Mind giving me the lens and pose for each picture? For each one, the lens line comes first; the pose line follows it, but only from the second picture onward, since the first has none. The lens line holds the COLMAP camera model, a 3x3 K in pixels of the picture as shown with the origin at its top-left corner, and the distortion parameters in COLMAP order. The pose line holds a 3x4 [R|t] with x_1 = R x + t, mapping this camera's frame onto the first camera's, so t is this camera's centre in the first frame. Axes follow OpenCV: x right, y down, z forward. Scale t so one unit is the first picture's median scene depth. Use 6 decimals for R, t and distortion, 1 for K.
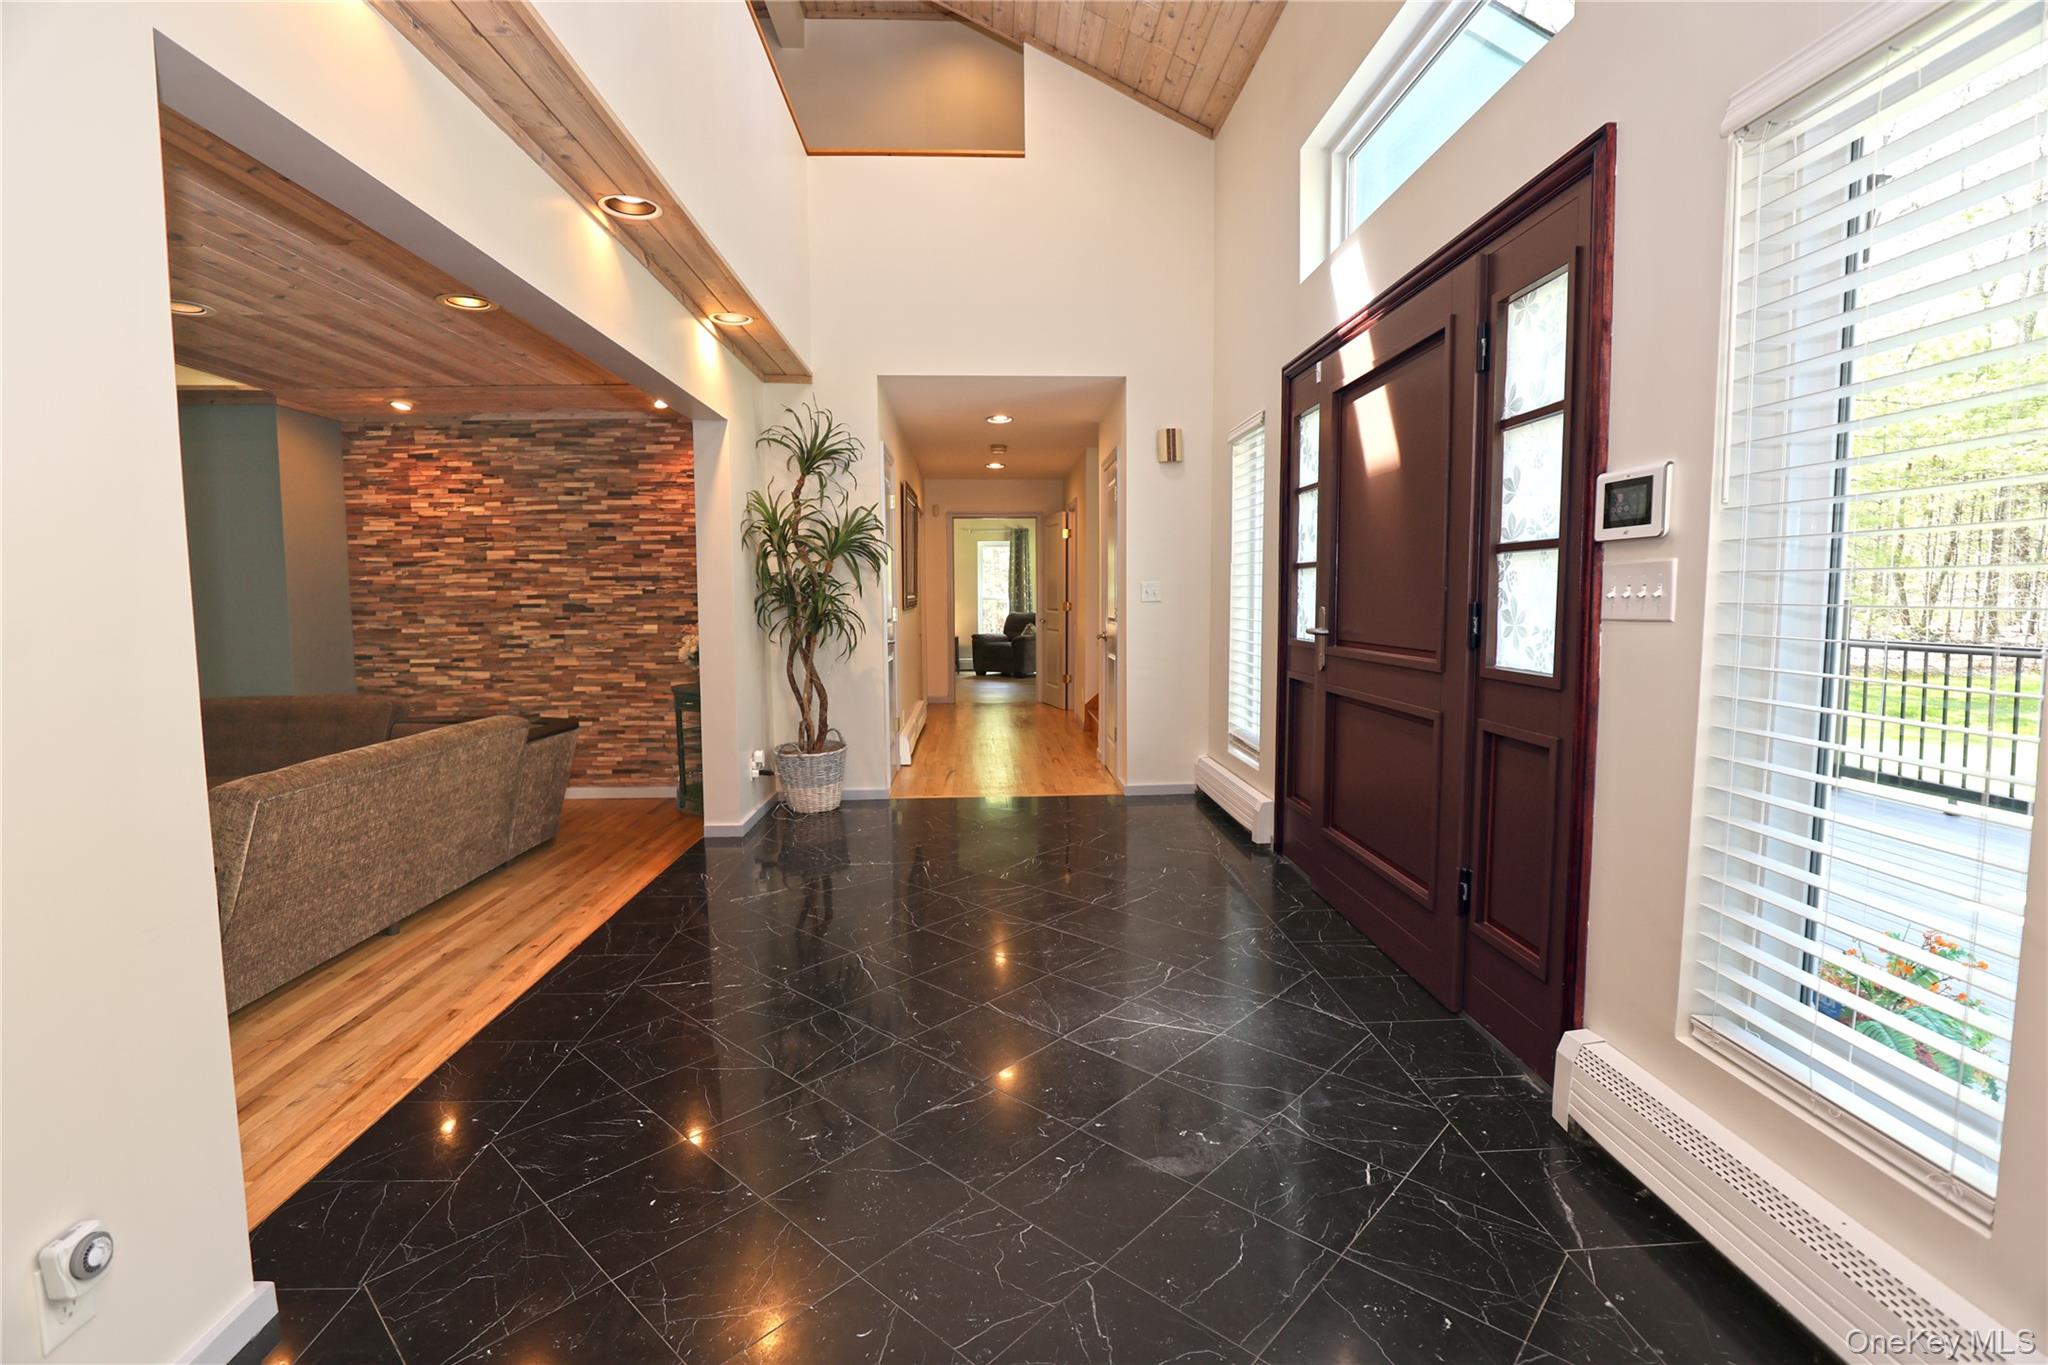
lens RADIAL K [[940.7, 0, 1019.0], [0, 940.7, 670.5], [0, 0, 1]] dist [-0.025241, 0.000826]
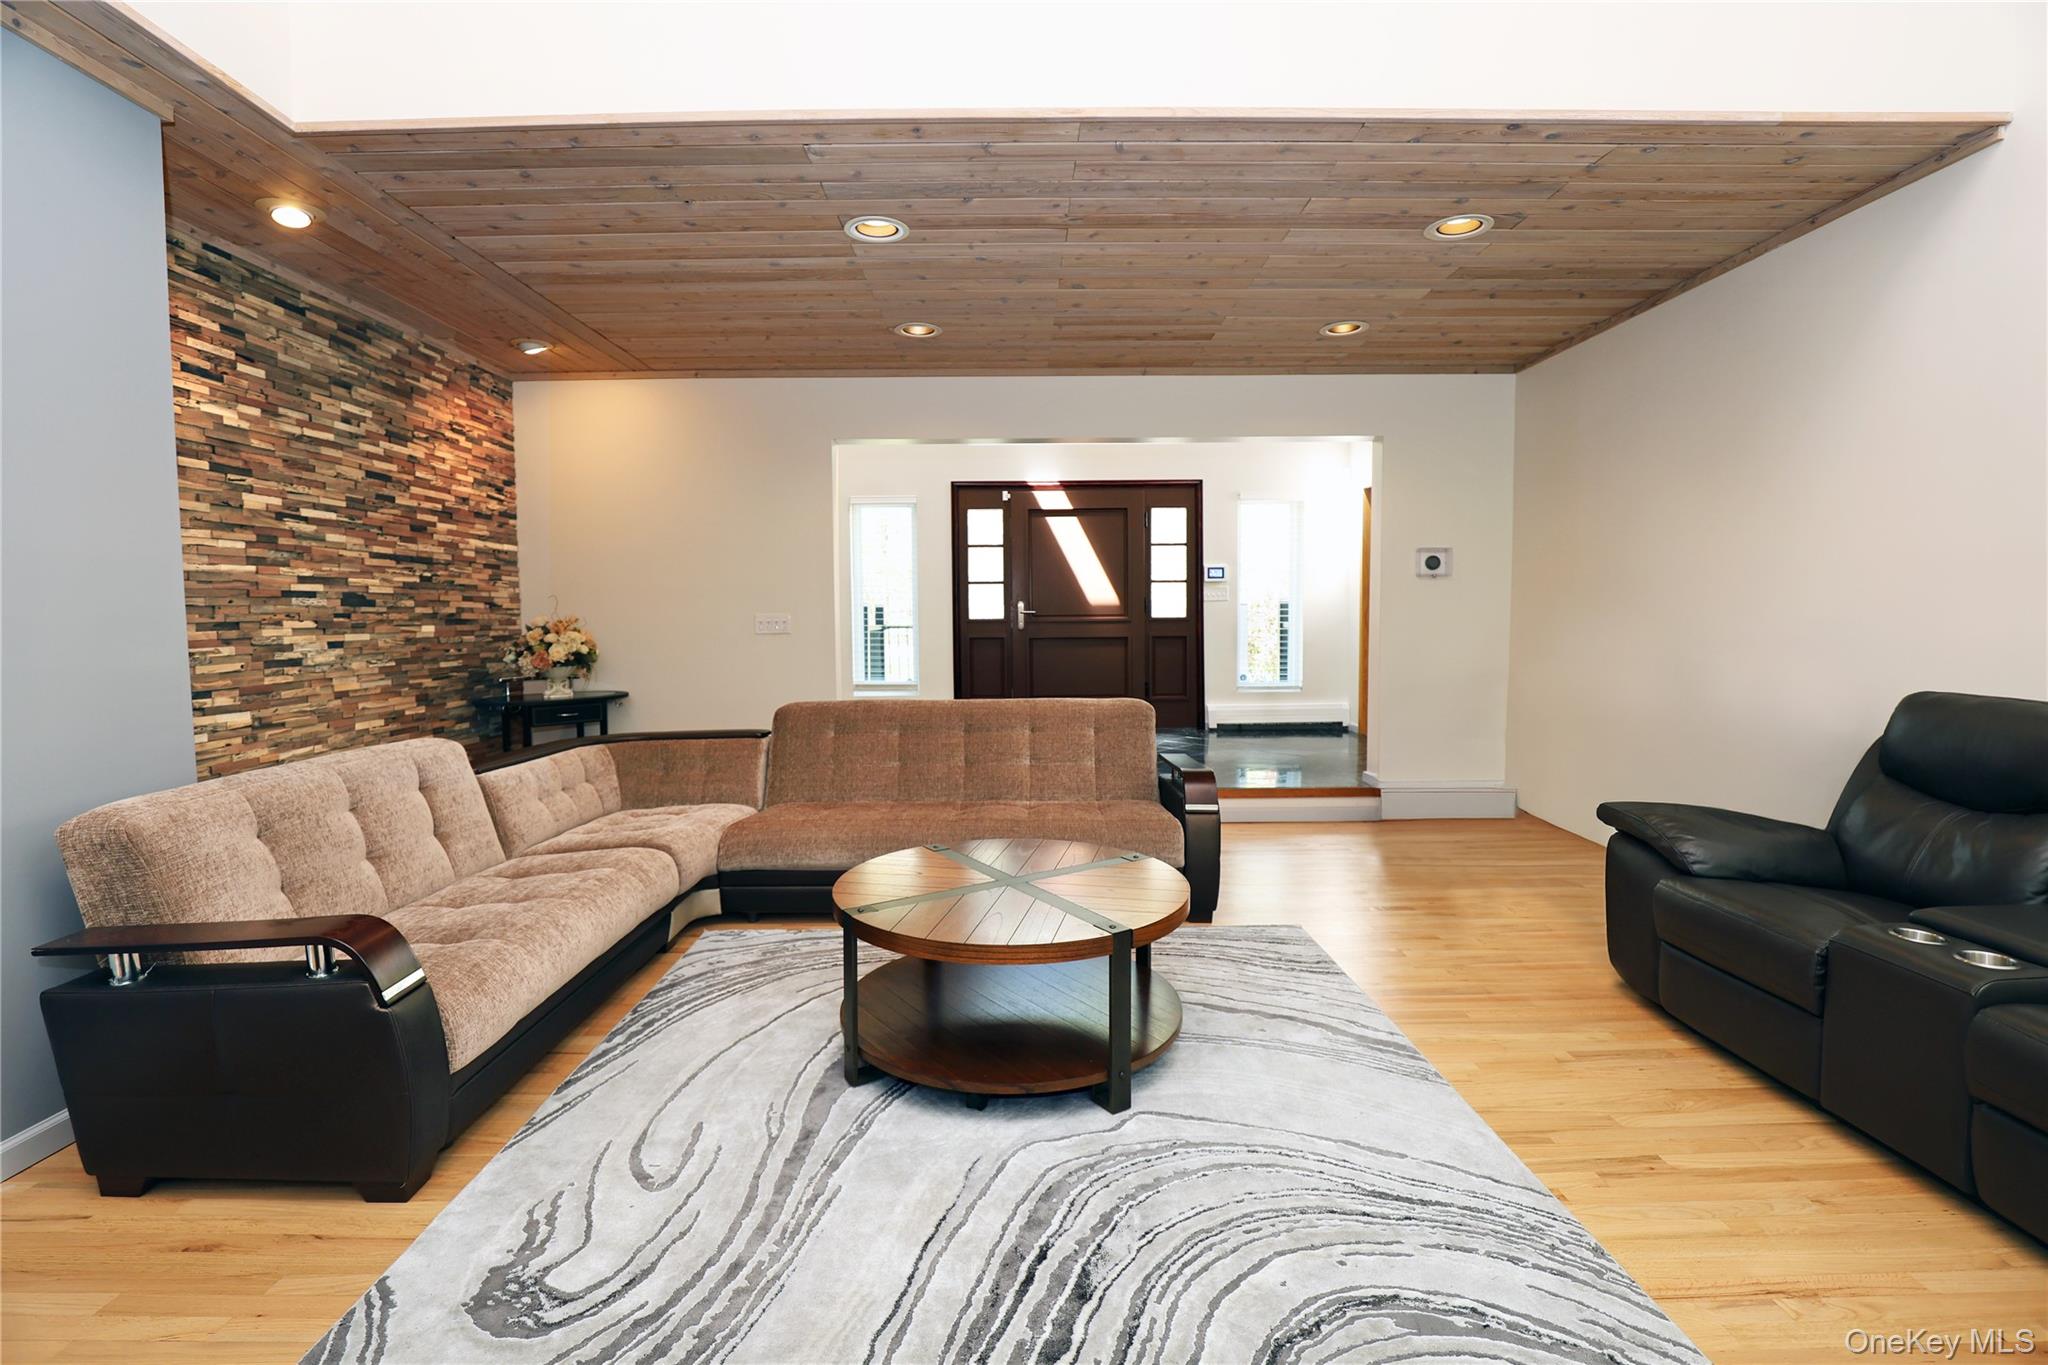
lens RADIAL K [[940.7, 0, 1019.0], [0, 940.7, 670.5], [0, 0, 1]] dist [-0.025241, 0.000826]
pose [[0.027044, -0.052932, 0.998232, -1.104987], [0.089429, 0.994721, 0.050323, -0.009919], [-0.995626, 0.087910, 0.031635, 0.533976]]
